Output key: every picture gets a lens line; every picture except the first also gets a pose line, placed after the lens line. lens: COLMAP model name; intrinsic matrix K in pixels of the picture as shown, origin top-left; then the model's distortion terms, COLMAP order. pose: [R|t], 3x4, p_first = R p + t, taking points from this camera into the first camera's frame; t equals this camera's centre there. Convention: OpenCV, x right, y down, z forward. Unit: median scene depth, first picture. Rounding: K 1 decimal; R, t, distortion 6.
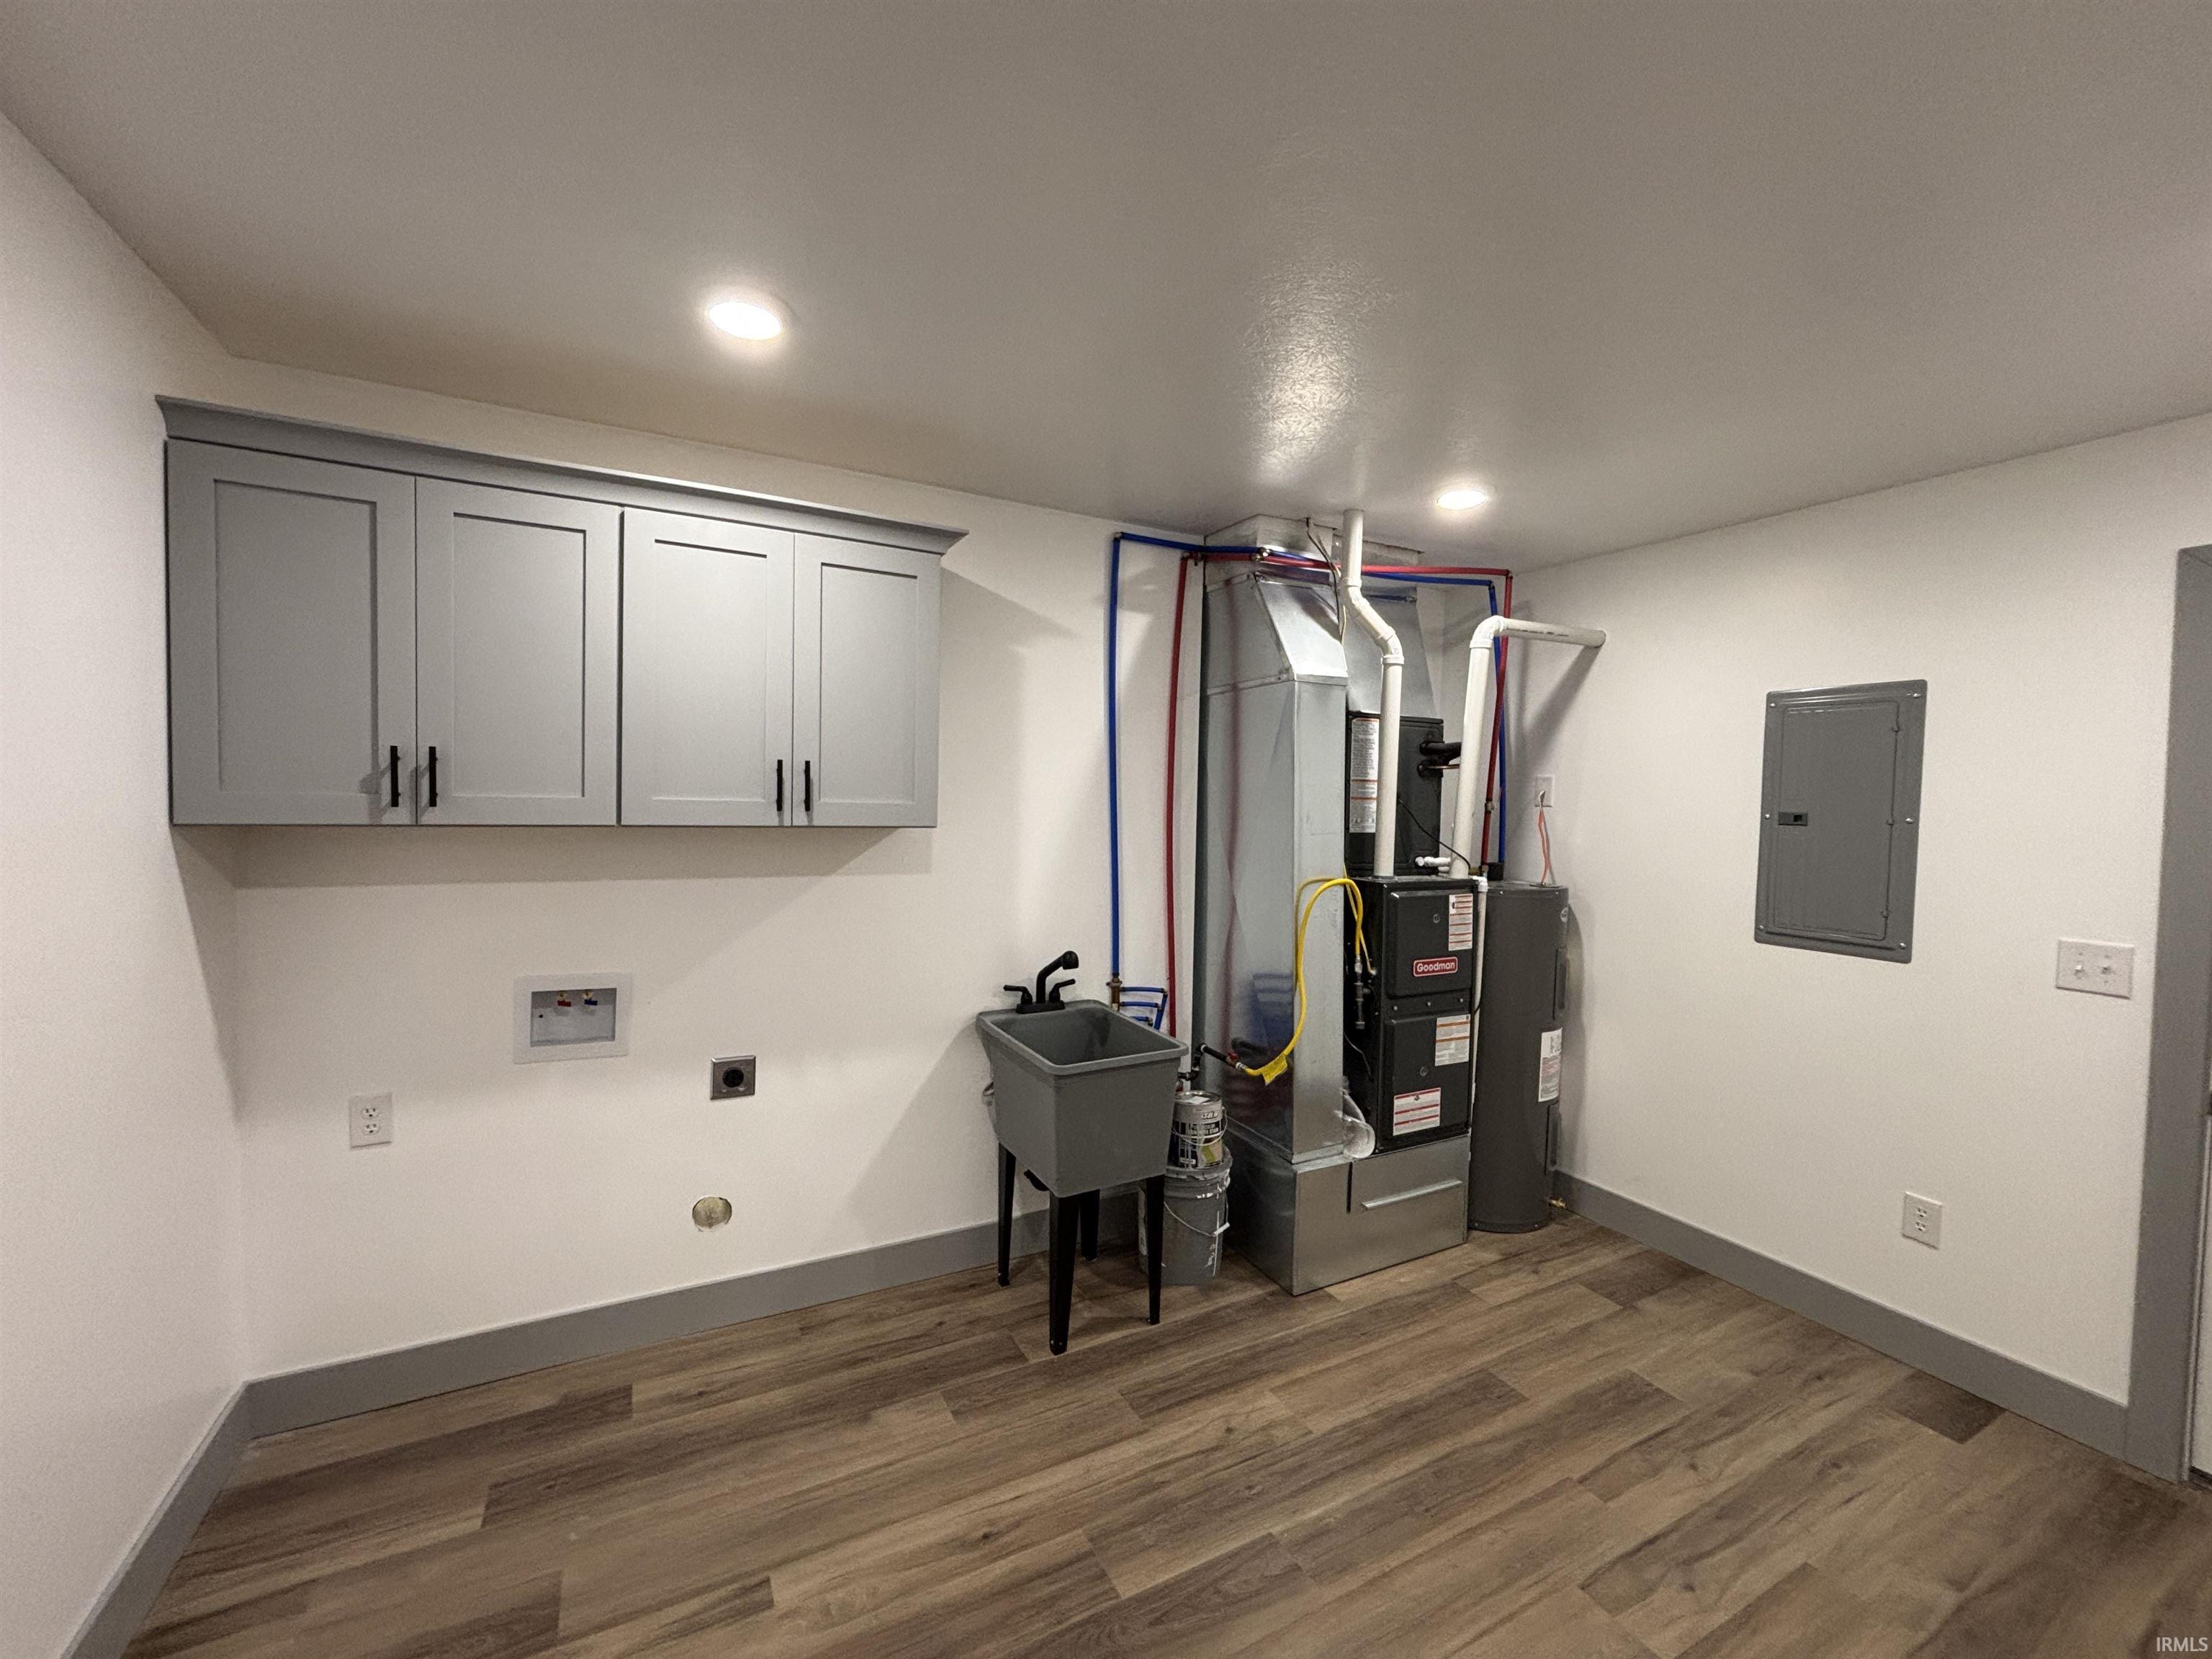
lens RADIAL K [[891.8, 0, 1126.0], [0, 891.8, 829.4], [0, 0, 1]] dist [0.000100, 0.000021]
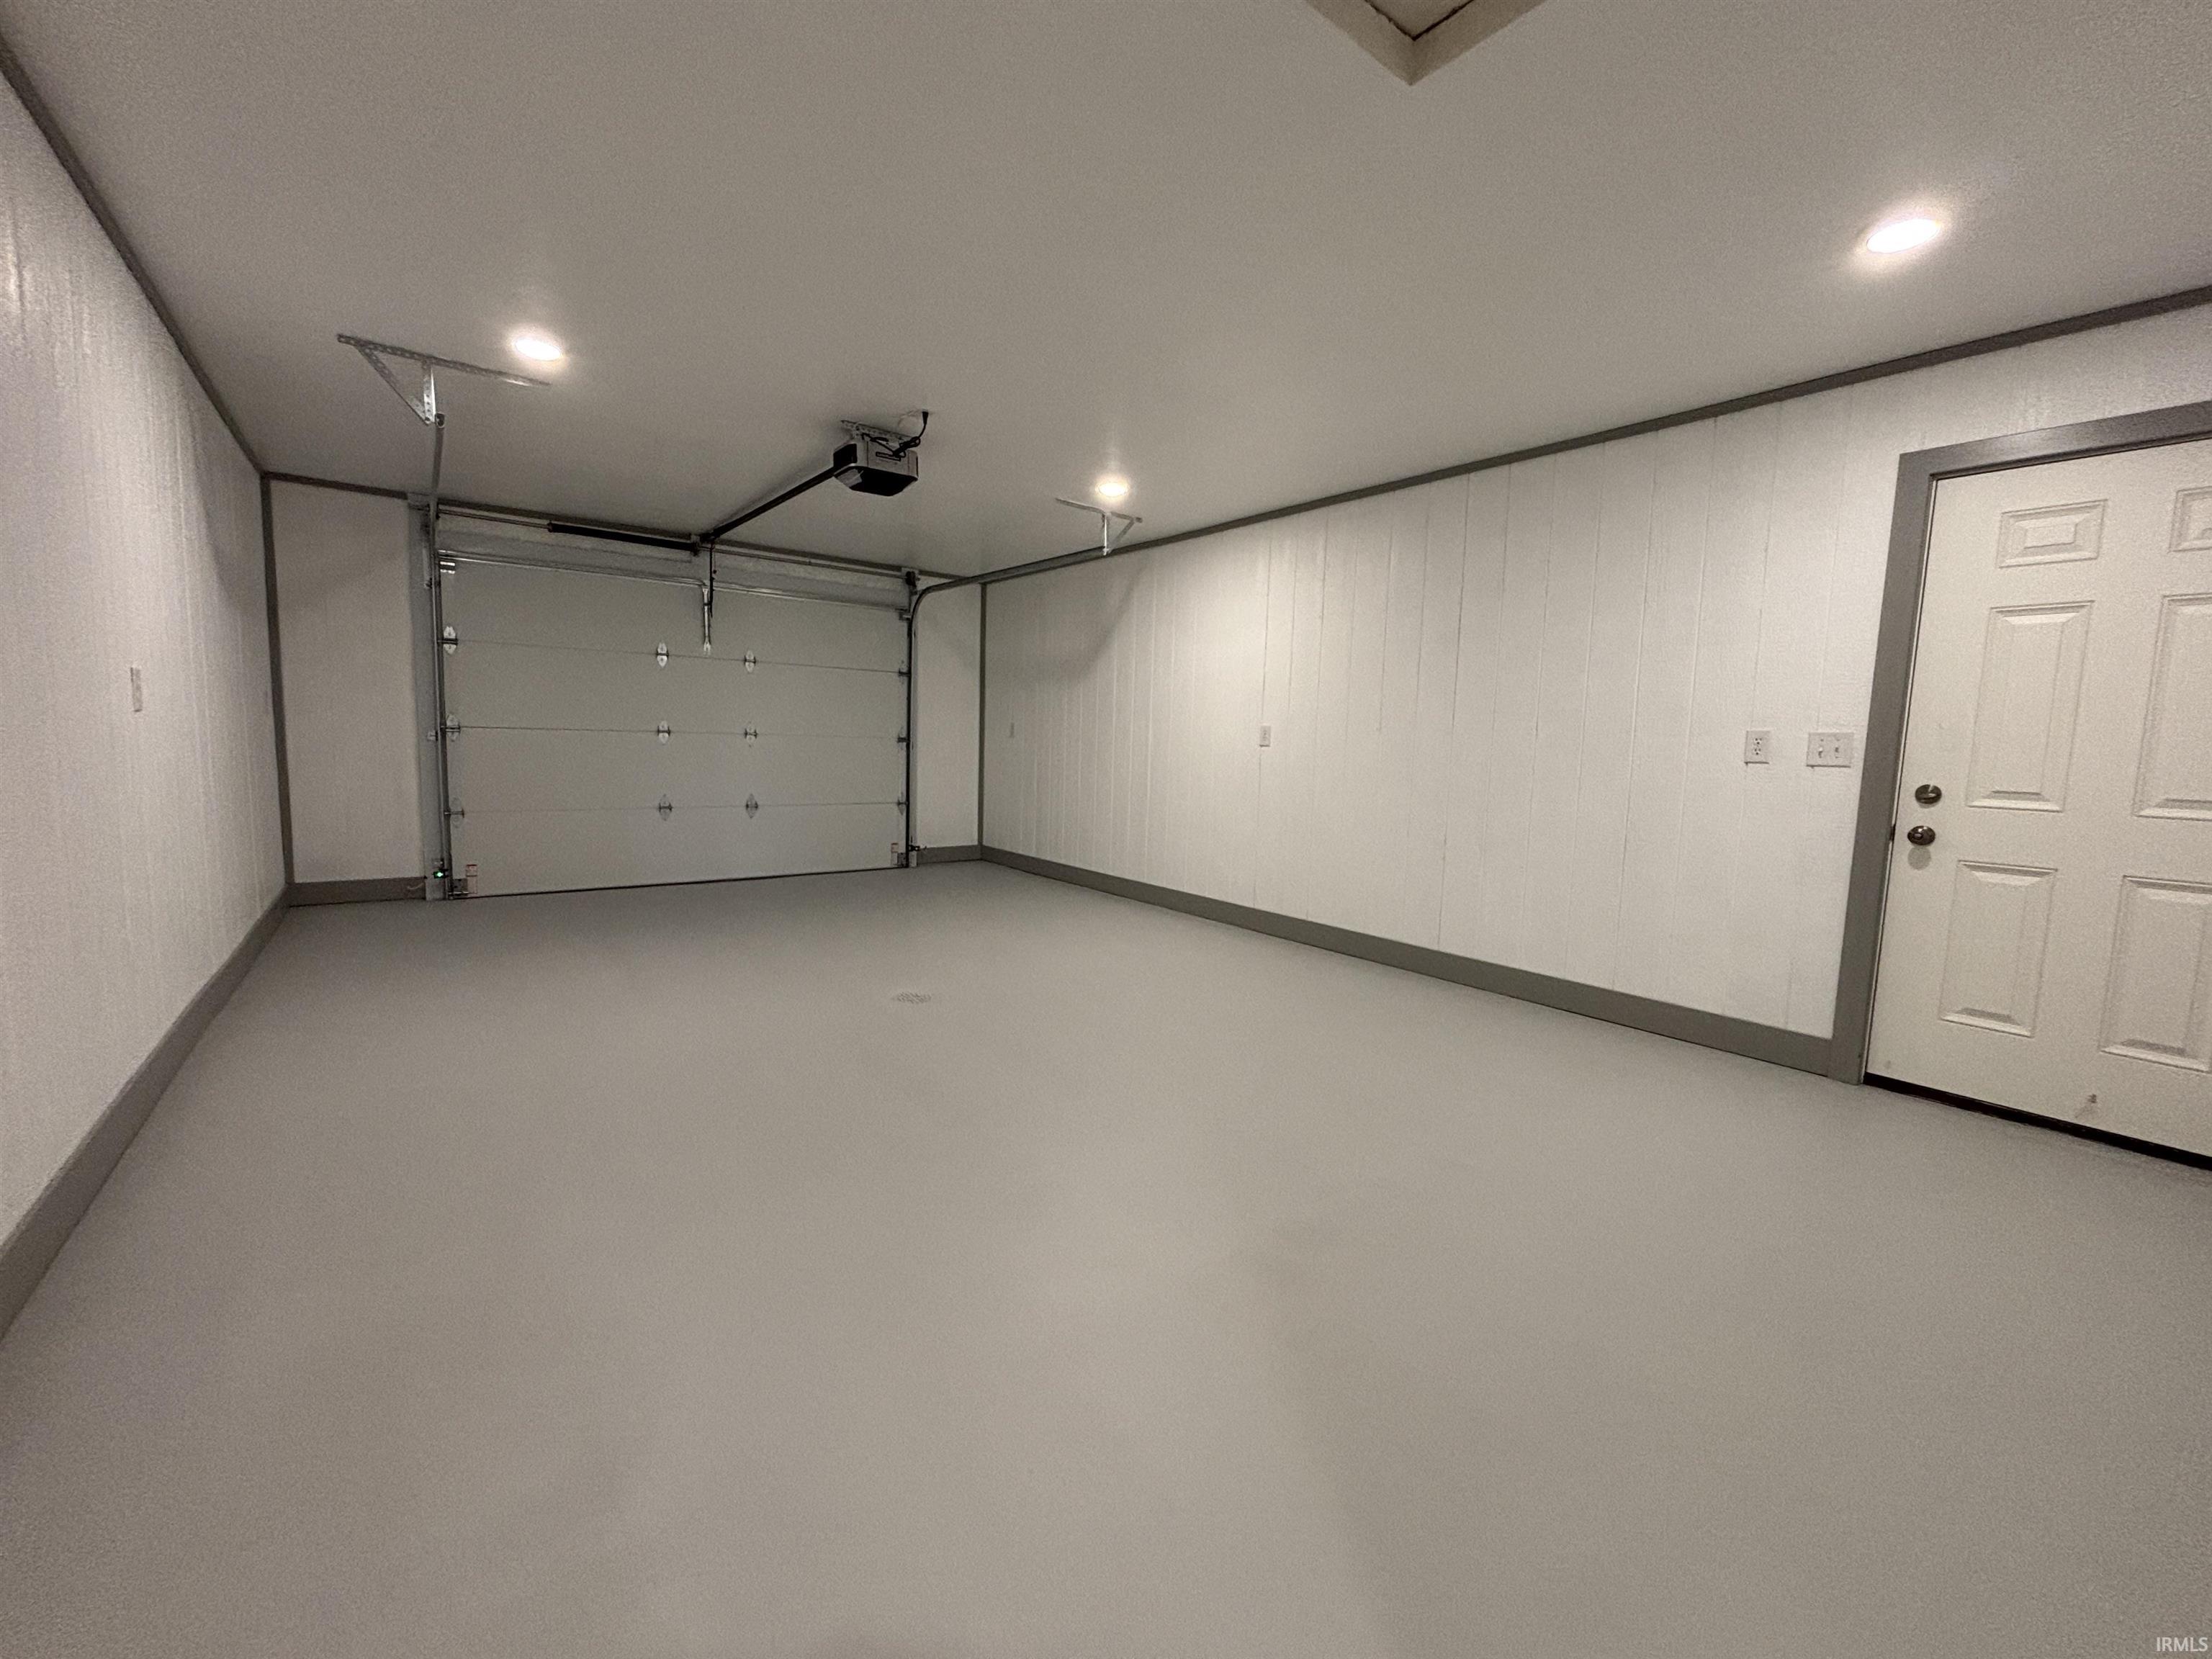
lens RADIAL K [[891.8, 0, 1108.9], [0, 891.8, 833.8], [0, 0, 1]] dist [0.000100, 0.000021]
pose [[0.985981, -0.000576, 0.166859, -0.296694], [-0.010453, 0.997817, 0.065209, 0.194951], [-0.166532, -0.066038, 0.983822, -0.229935]]
